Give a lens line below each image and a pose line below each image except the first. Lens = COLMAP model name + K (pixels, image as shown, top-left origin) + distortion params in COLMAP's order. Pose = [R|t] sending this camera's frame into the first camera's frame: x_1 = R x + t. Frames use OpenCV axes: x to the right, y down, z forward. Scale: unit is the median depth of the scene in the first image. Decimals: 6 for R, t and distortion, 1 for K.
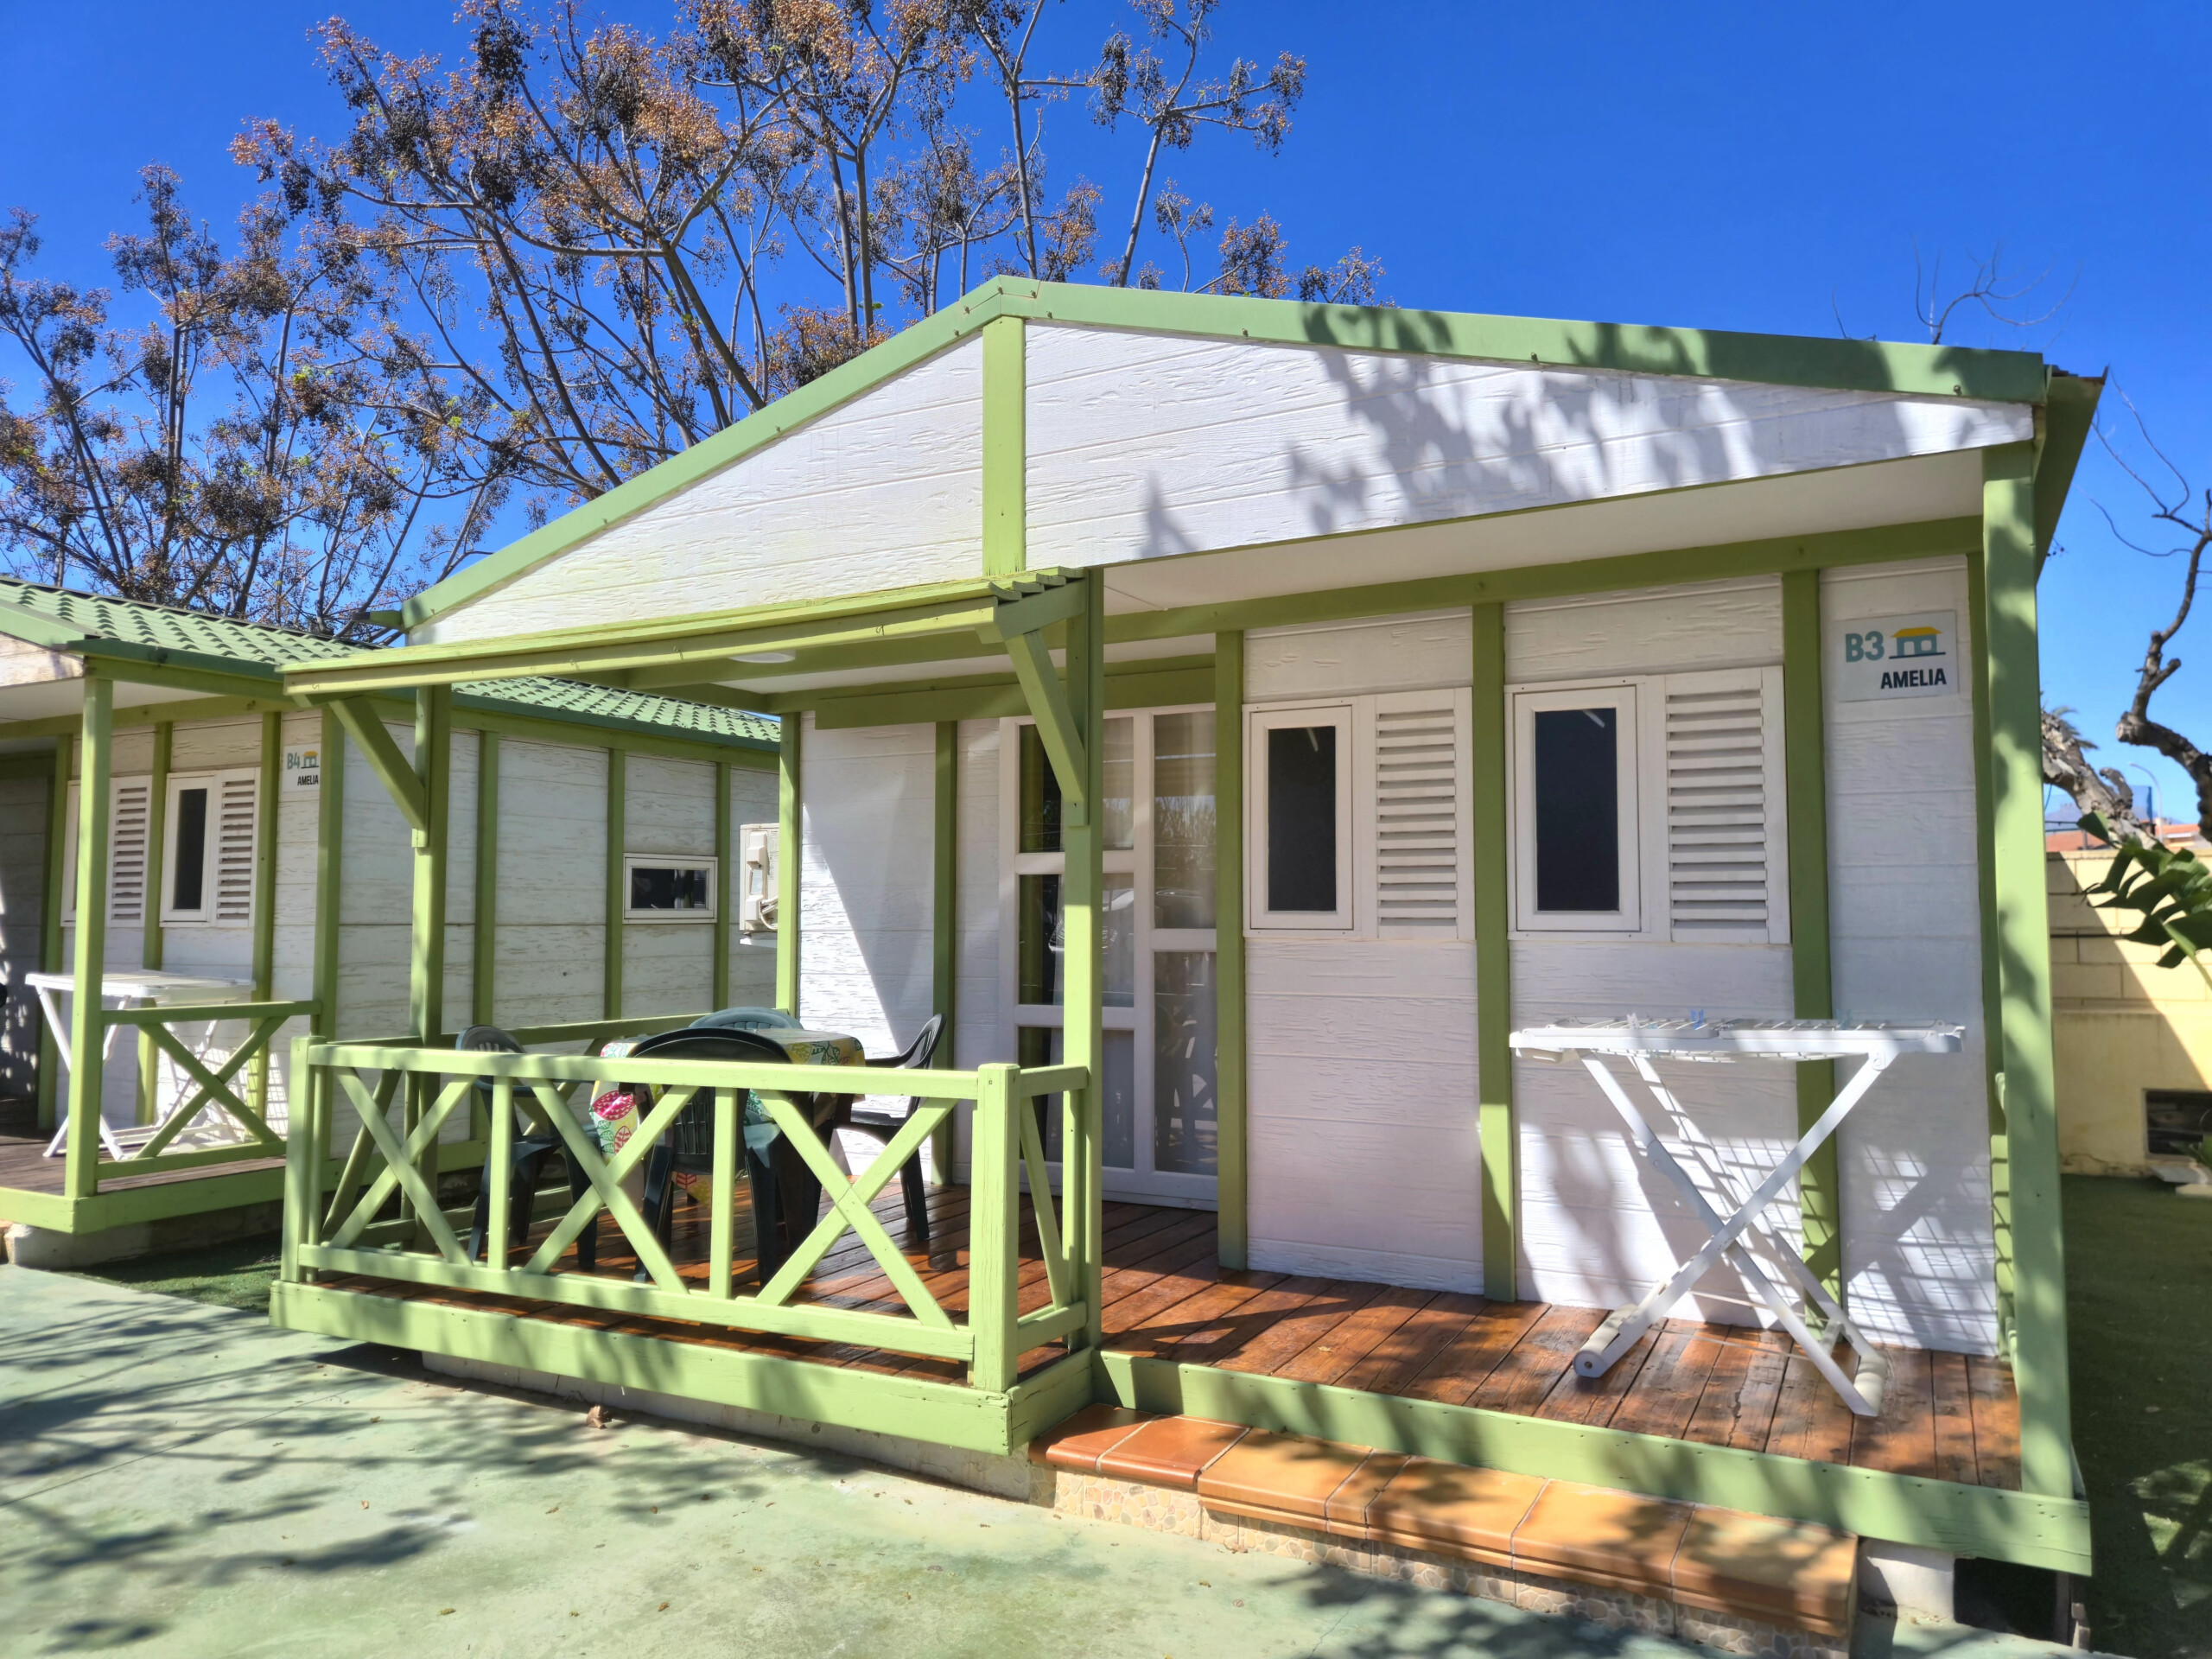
lens RADIAL K [[1486.0, 0, 1121.0], [0, 1486.0, 814.5], [0, 0, 1]] dist [0.050424, -0.001048]
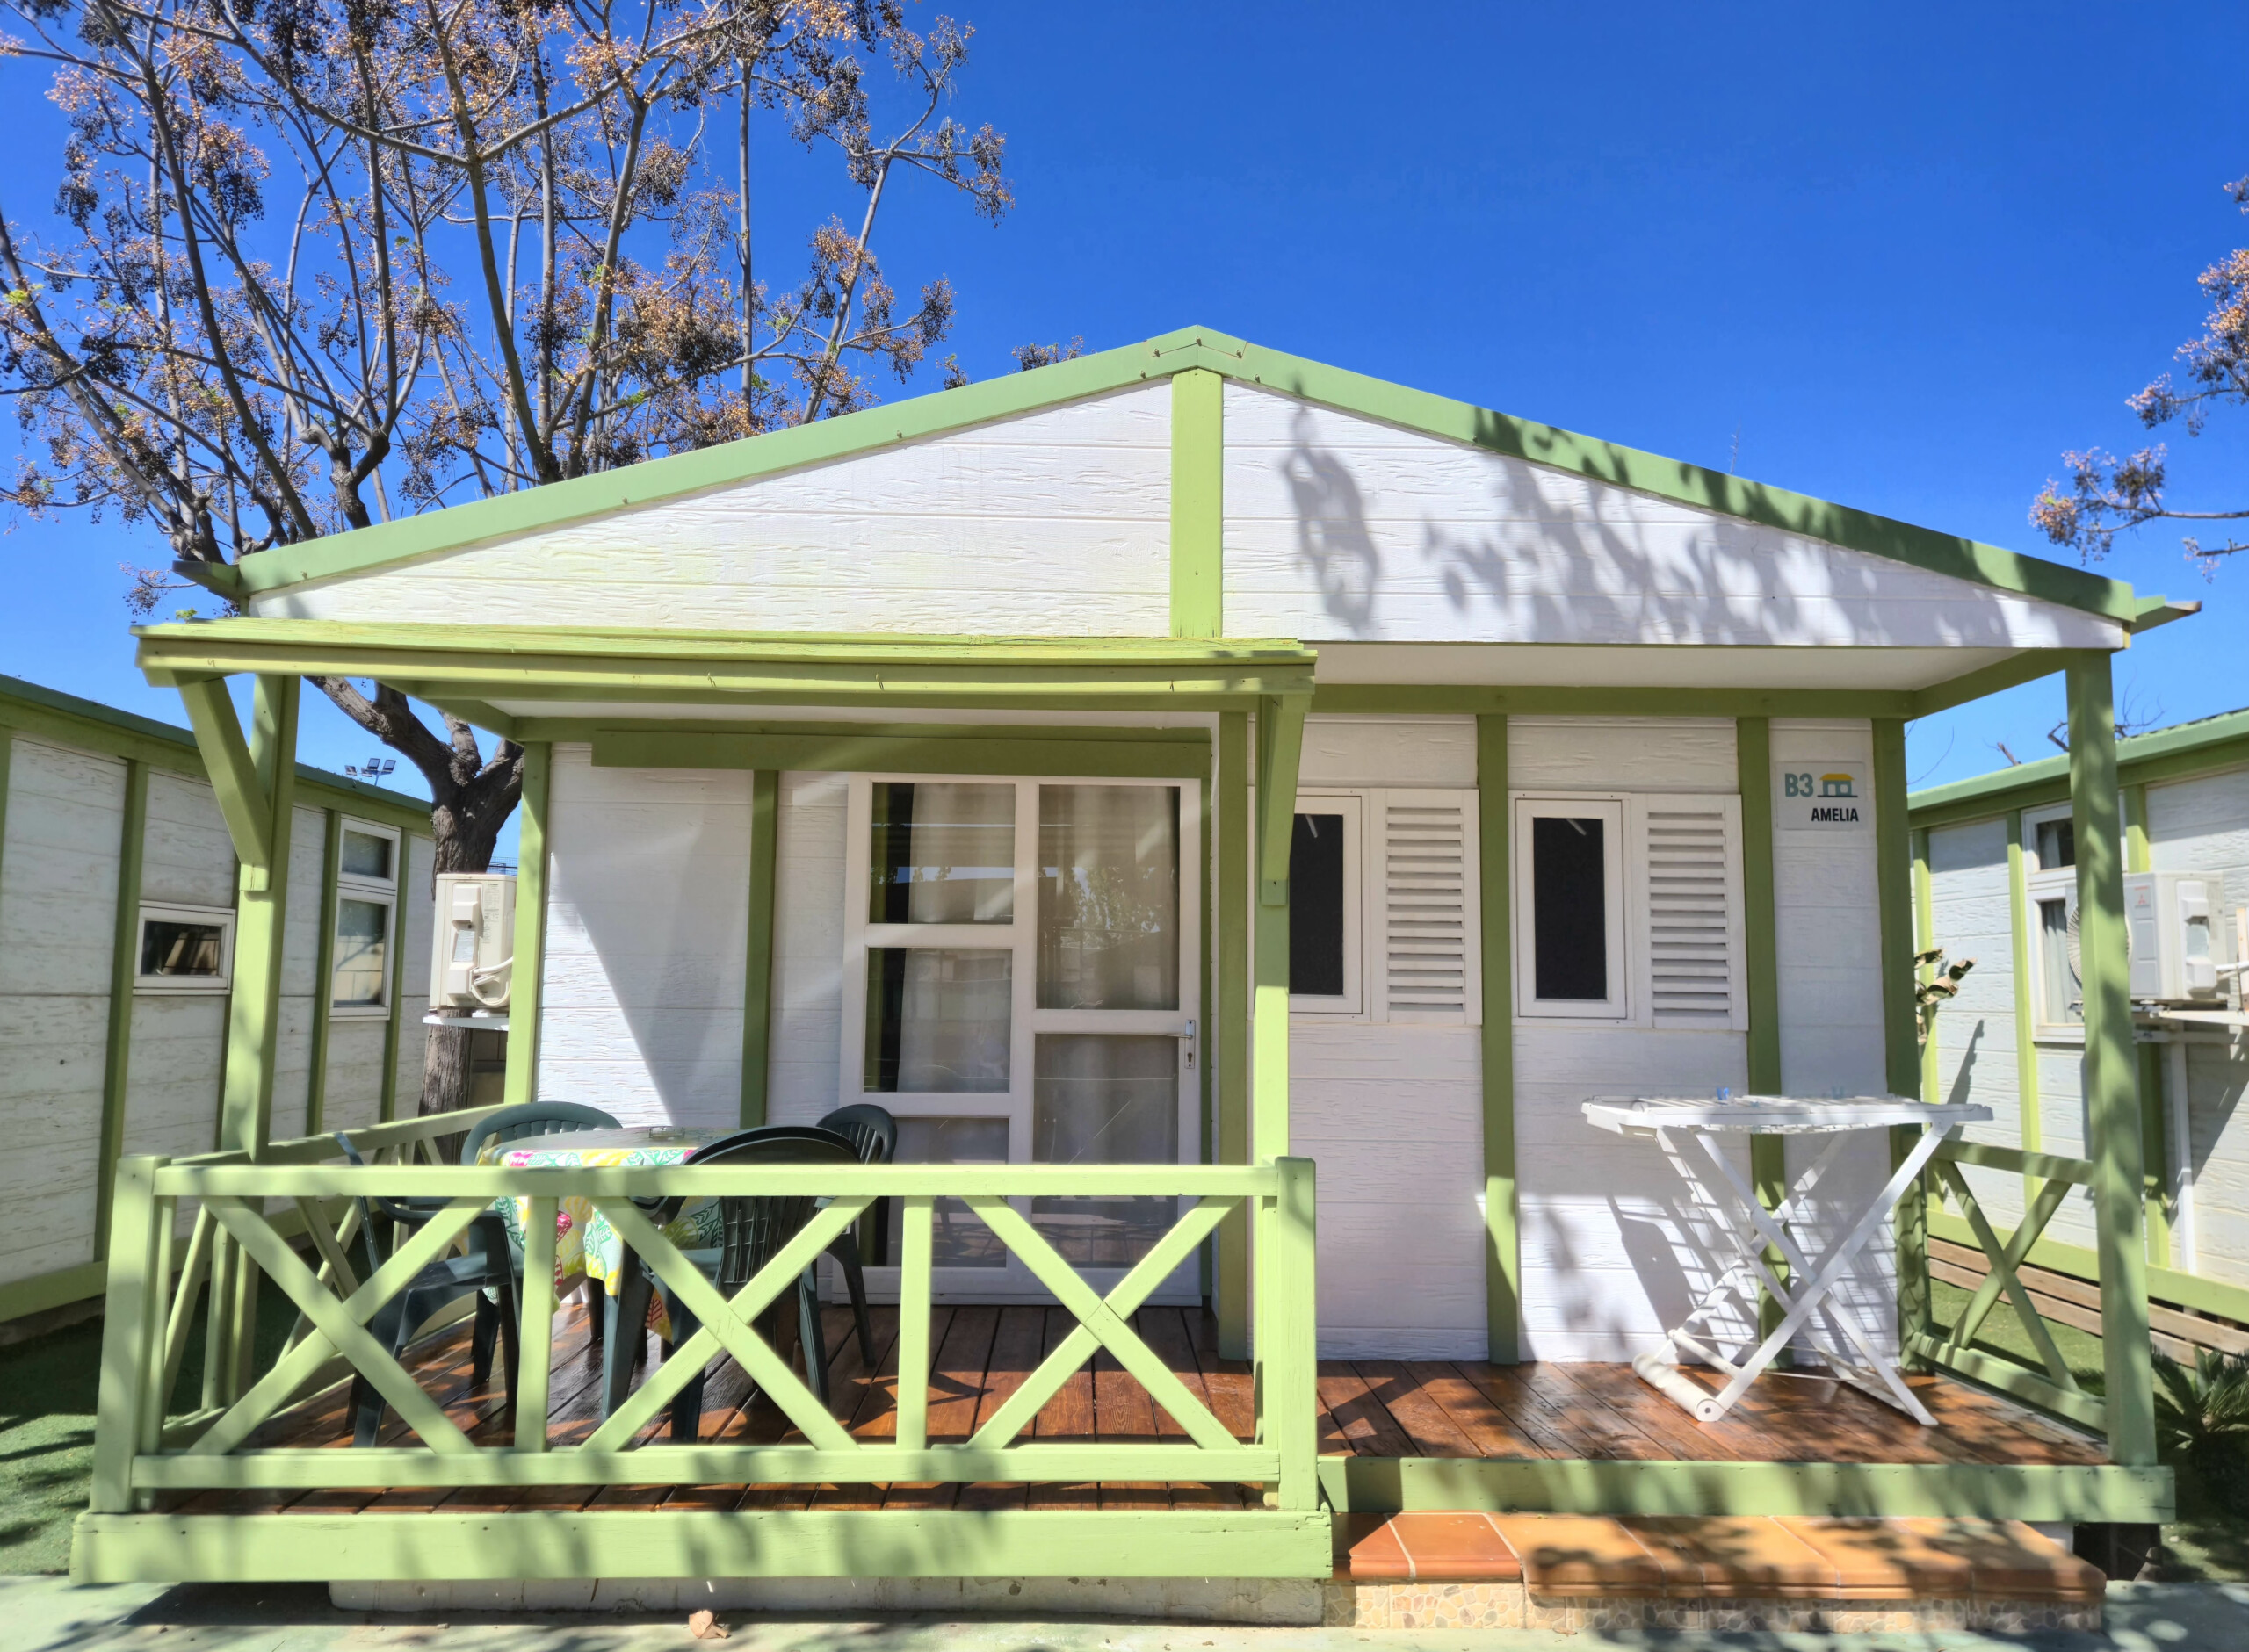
lens RADIAL K [[1512.6, 0, 1109.4], [0, 1512.6, 828.0], [0, 0, 1]] dist [0.047559, -0.021315]
pose [[0.877749, 0.066425, 0.474494, -0.528220], [-0.047464, 0.997527, -0.051844, 0.012343], [-0.476764, 0.022985, 0.878731, 0.165965]]
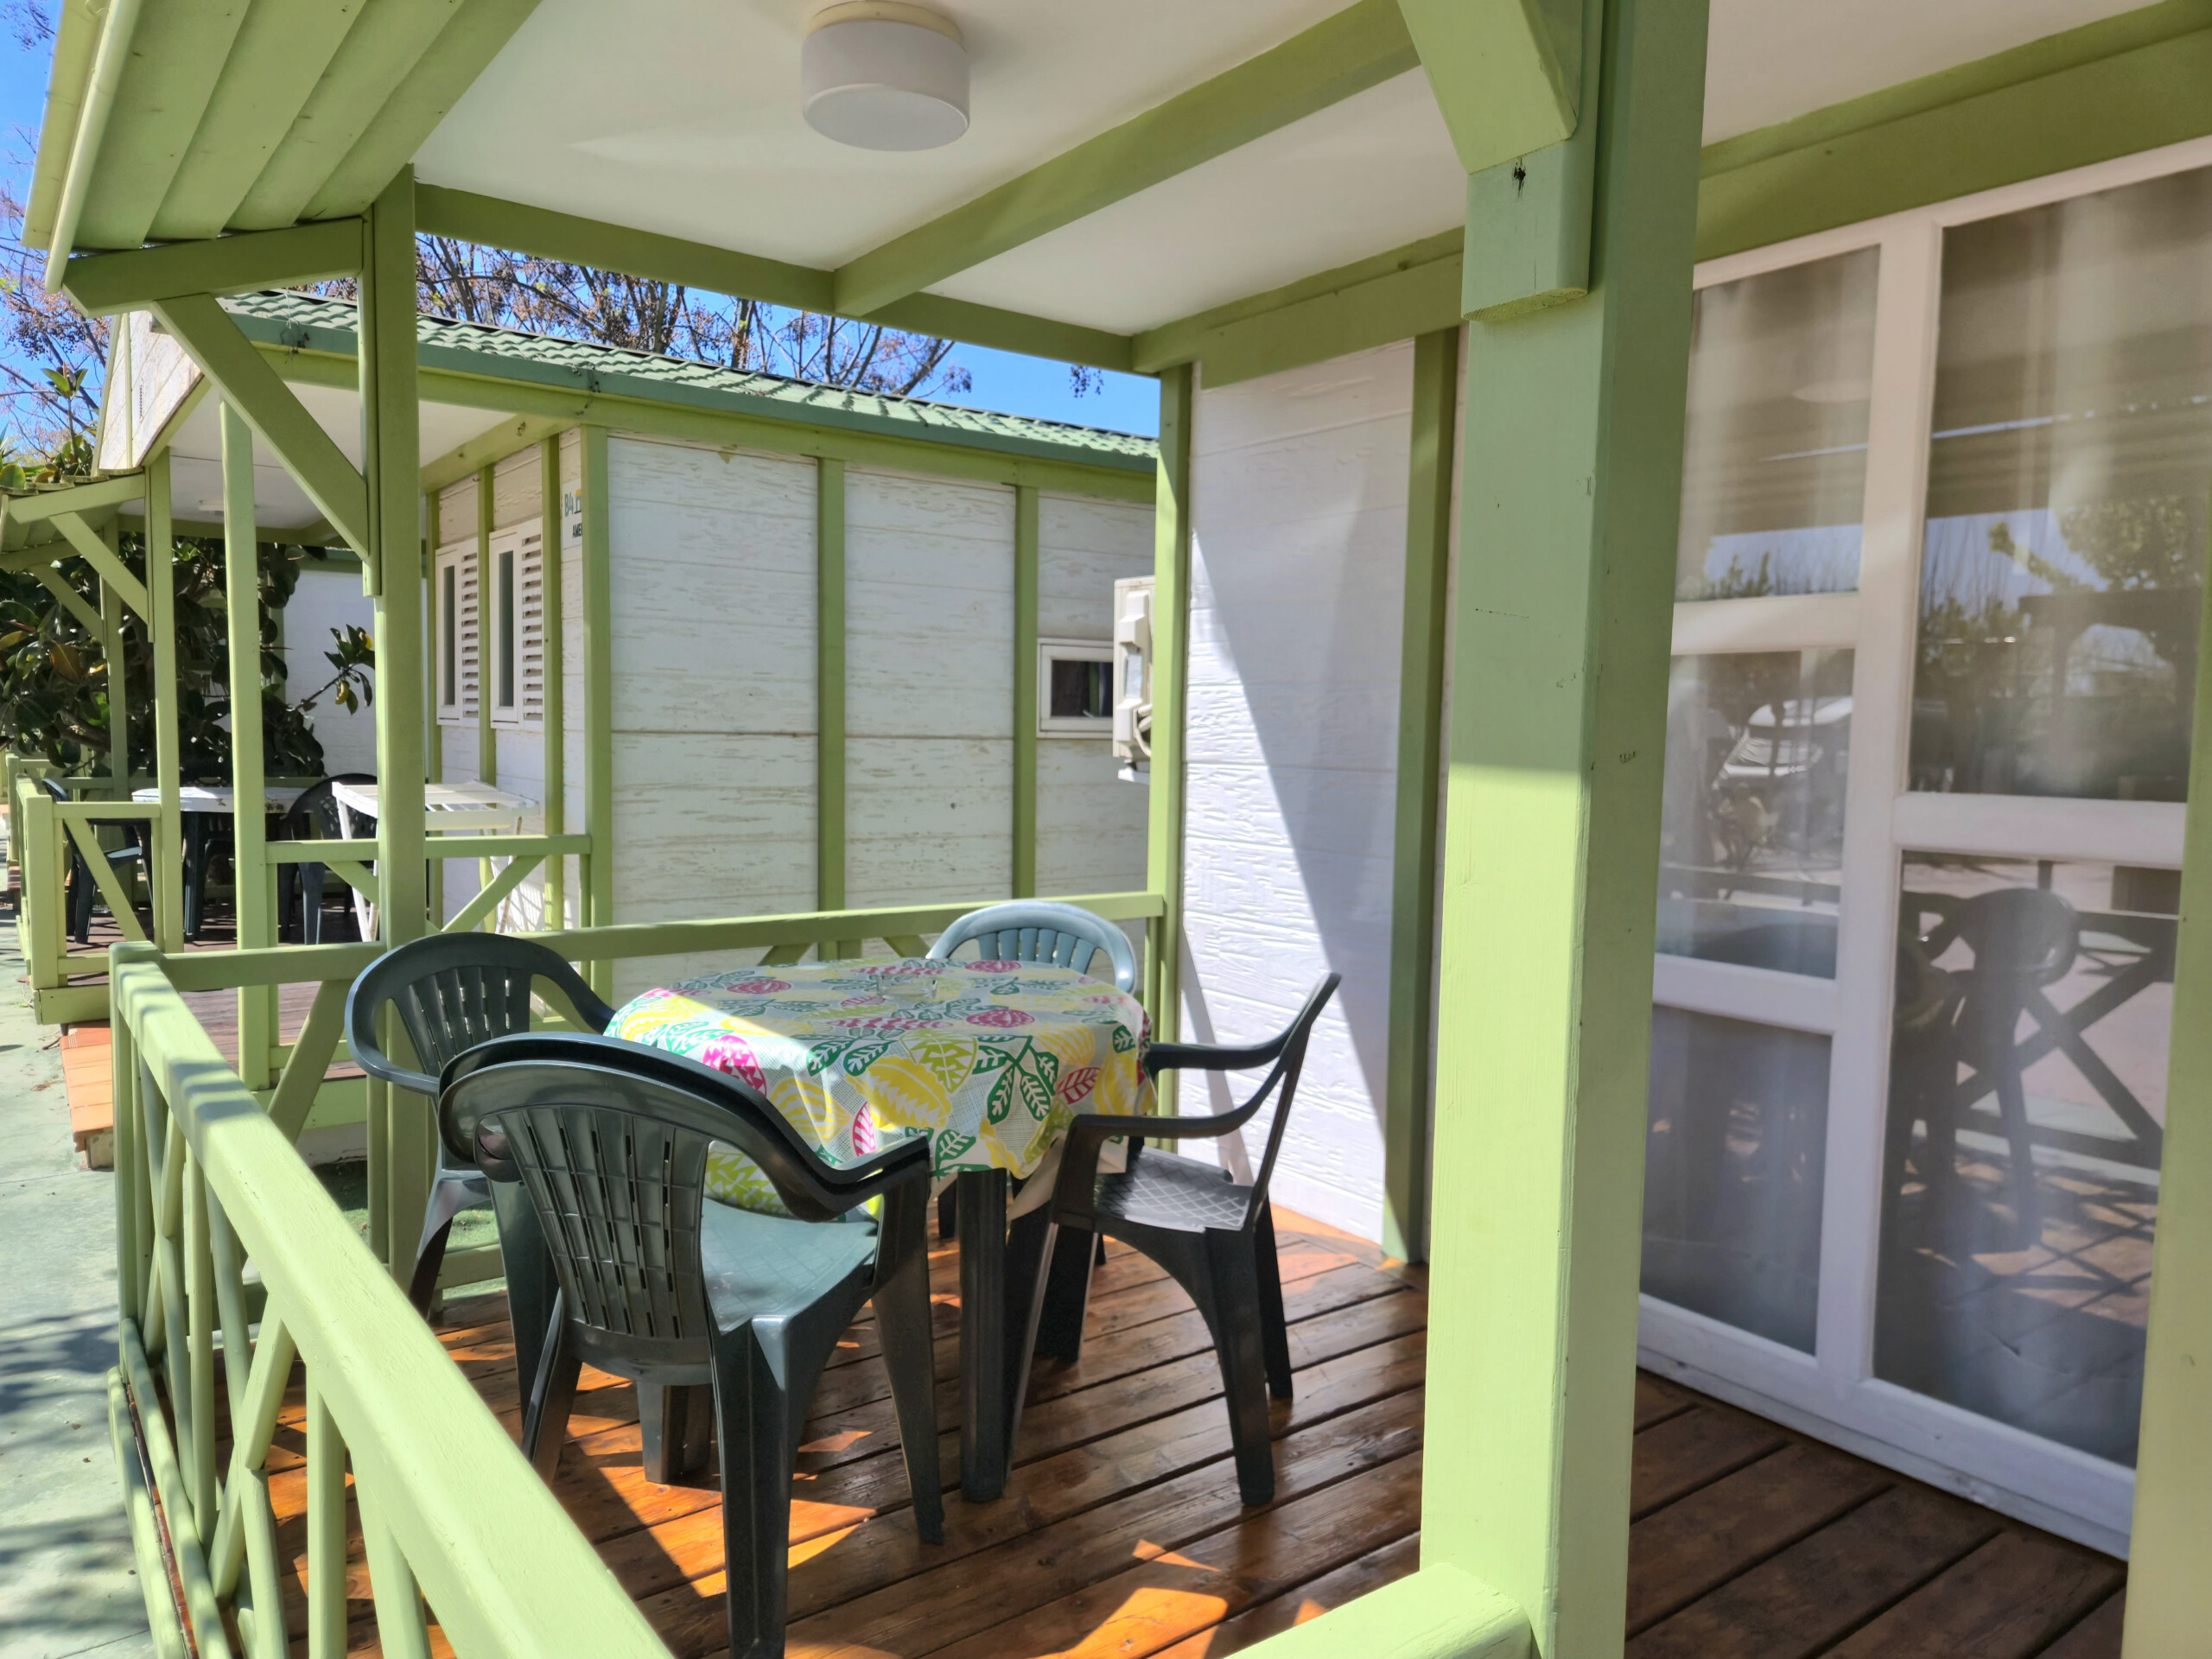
lens RADIAL K [[1486.0, 0, 1095.5], [0, 1486.0, 833.9], [0, 0, 1]] dist [0.050424, -0.001048]
pose [[0.898705, 0.050556, -0.435631, 0.005802], [0.011110, 0.990390, 0.137859, 0.040585], [0.438414, -0.128734, 0.889506, 0.722986]]
